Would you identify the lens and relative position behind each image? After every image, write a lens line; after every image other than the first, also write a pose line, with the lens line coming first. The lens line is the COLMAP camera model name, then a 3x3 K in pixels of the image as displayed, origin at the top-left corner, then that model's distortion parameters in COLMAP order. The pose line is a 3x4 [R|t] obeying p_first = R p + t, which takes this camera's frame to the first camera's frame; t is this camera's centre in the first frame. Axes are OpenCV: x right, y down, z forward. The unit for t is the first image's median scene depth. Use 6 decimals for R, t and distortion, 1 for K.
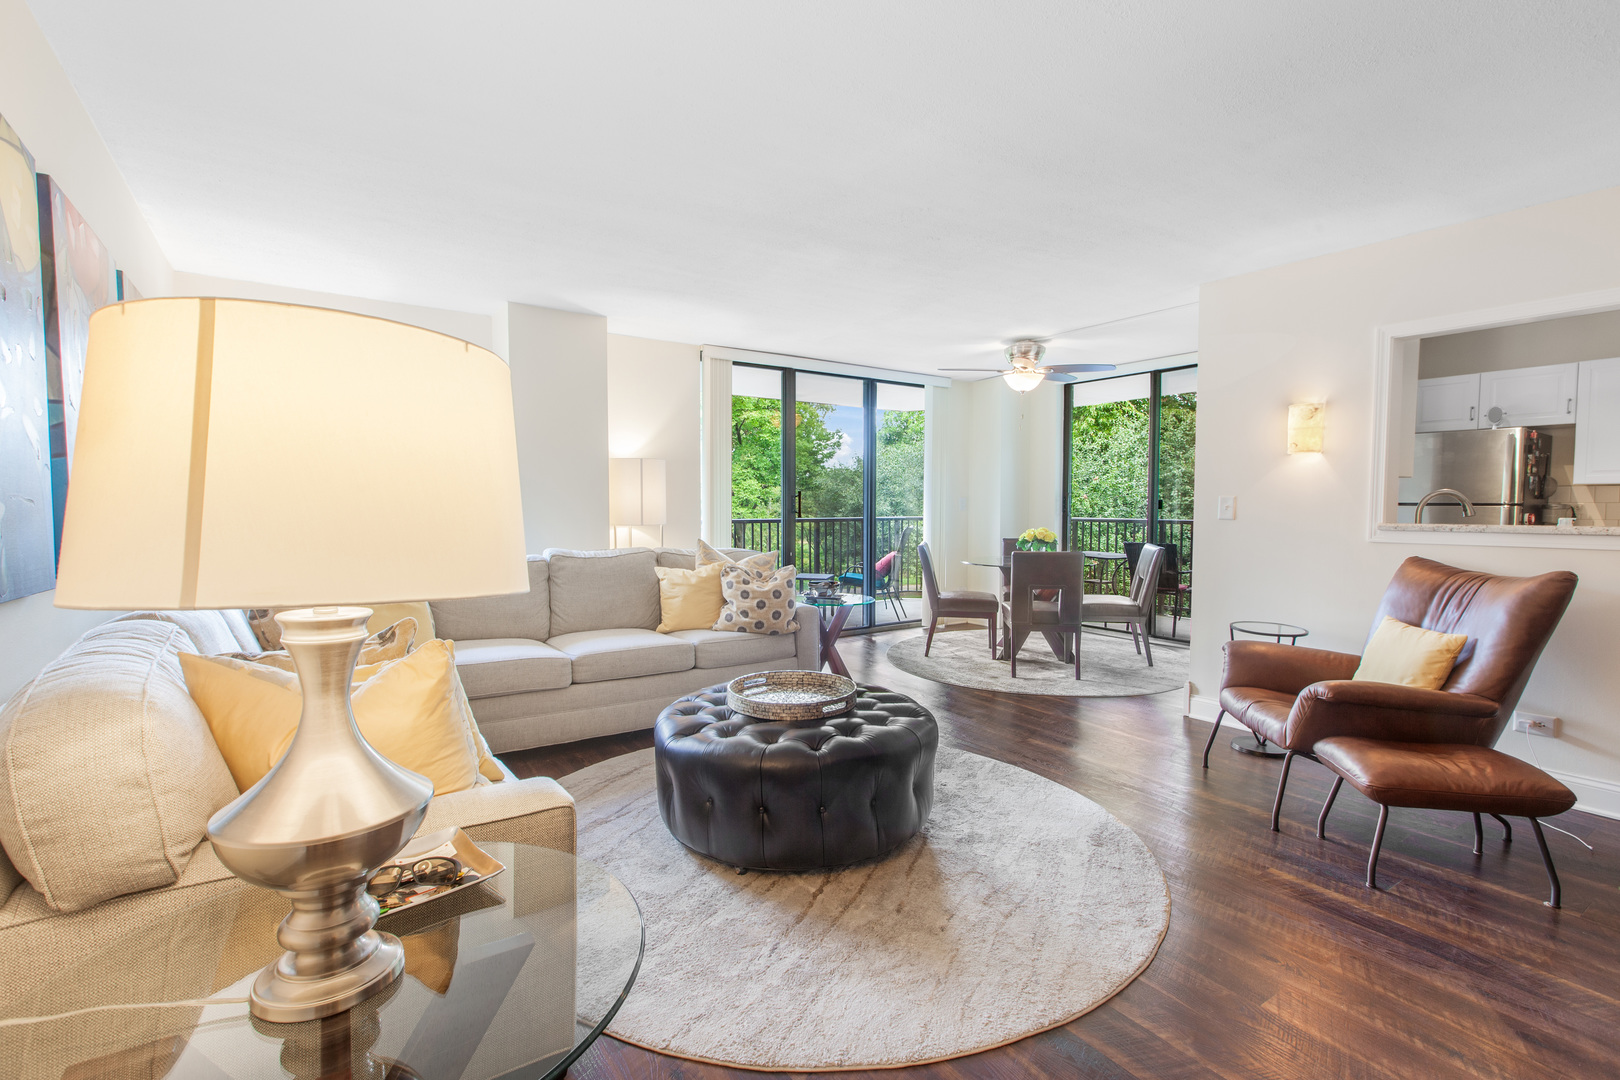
lens RADIAL K [[746.7, 0, 810.7], [0, 746.7, 517.7], [0, 0, 1]] dist [0.001722, 0.000133]
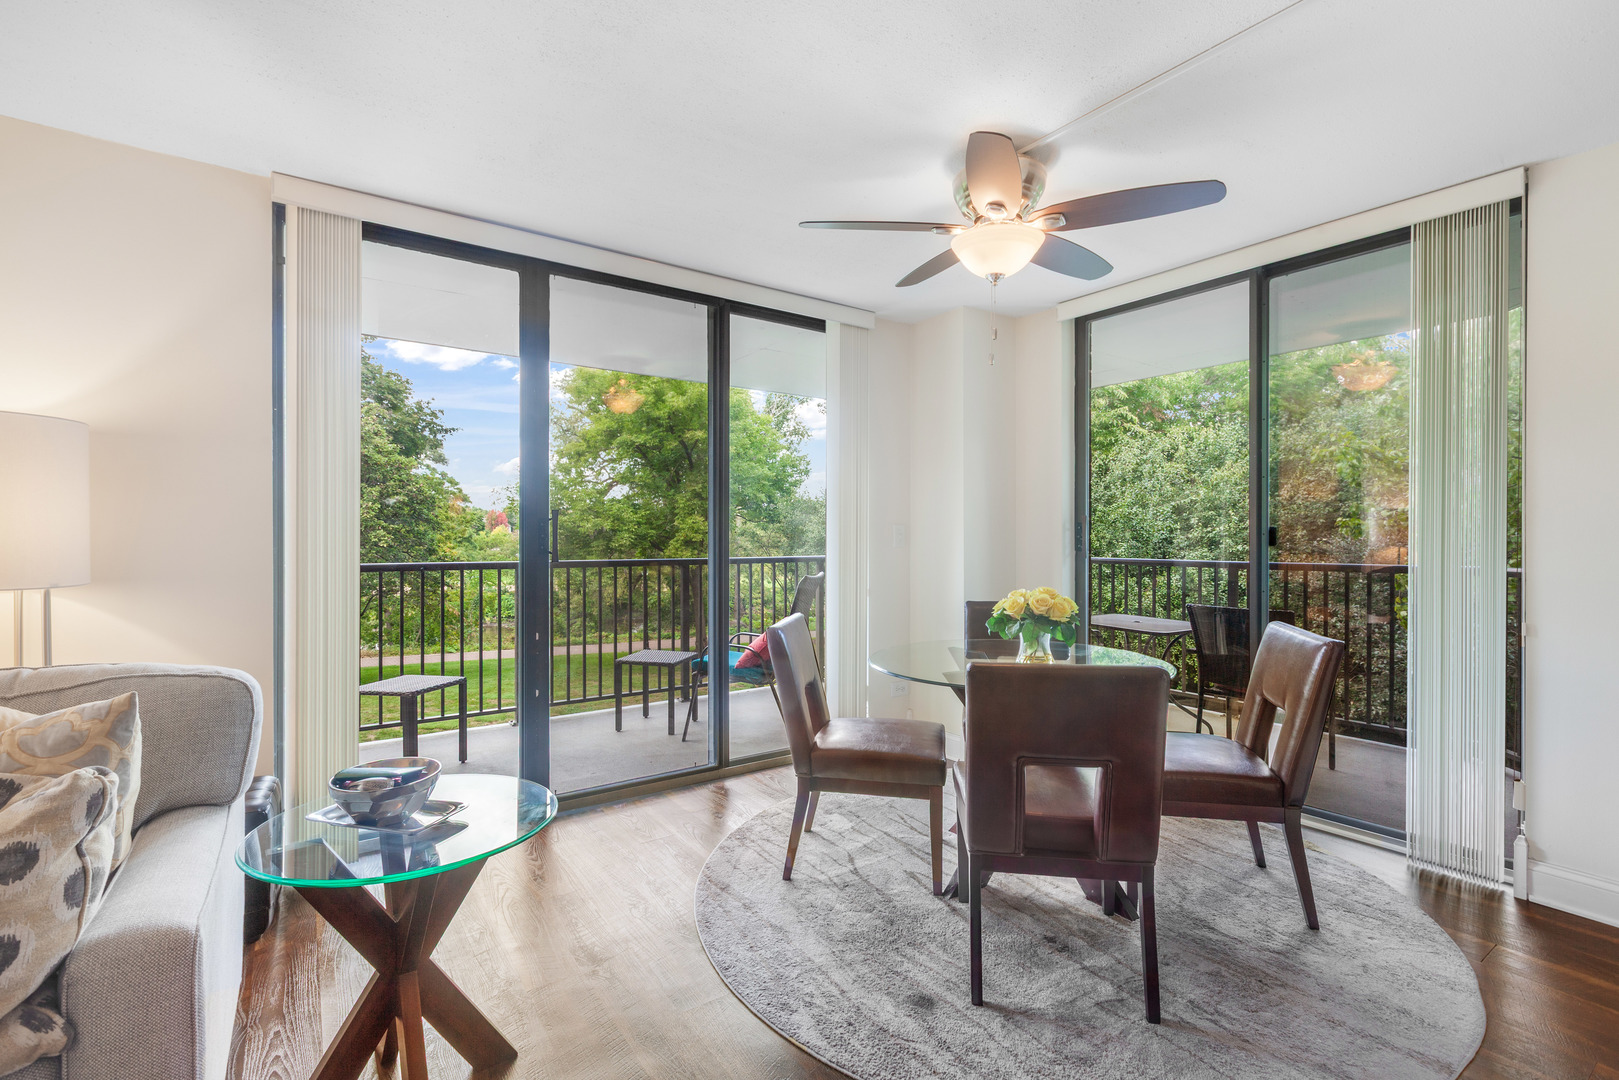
lens RADIAL K [[737.7, 0, 809.5], [0, 737.7, 540.0], [0, 0, 1]] dist [0.003742, 0.000306]
pose [[0.999946, -0.004035, 0.009619, 0.163062], [0.004180, 0.999878, -0.015081, -0.009903], [-0.009557, 0.015121, 0.999840, 0.550300]]
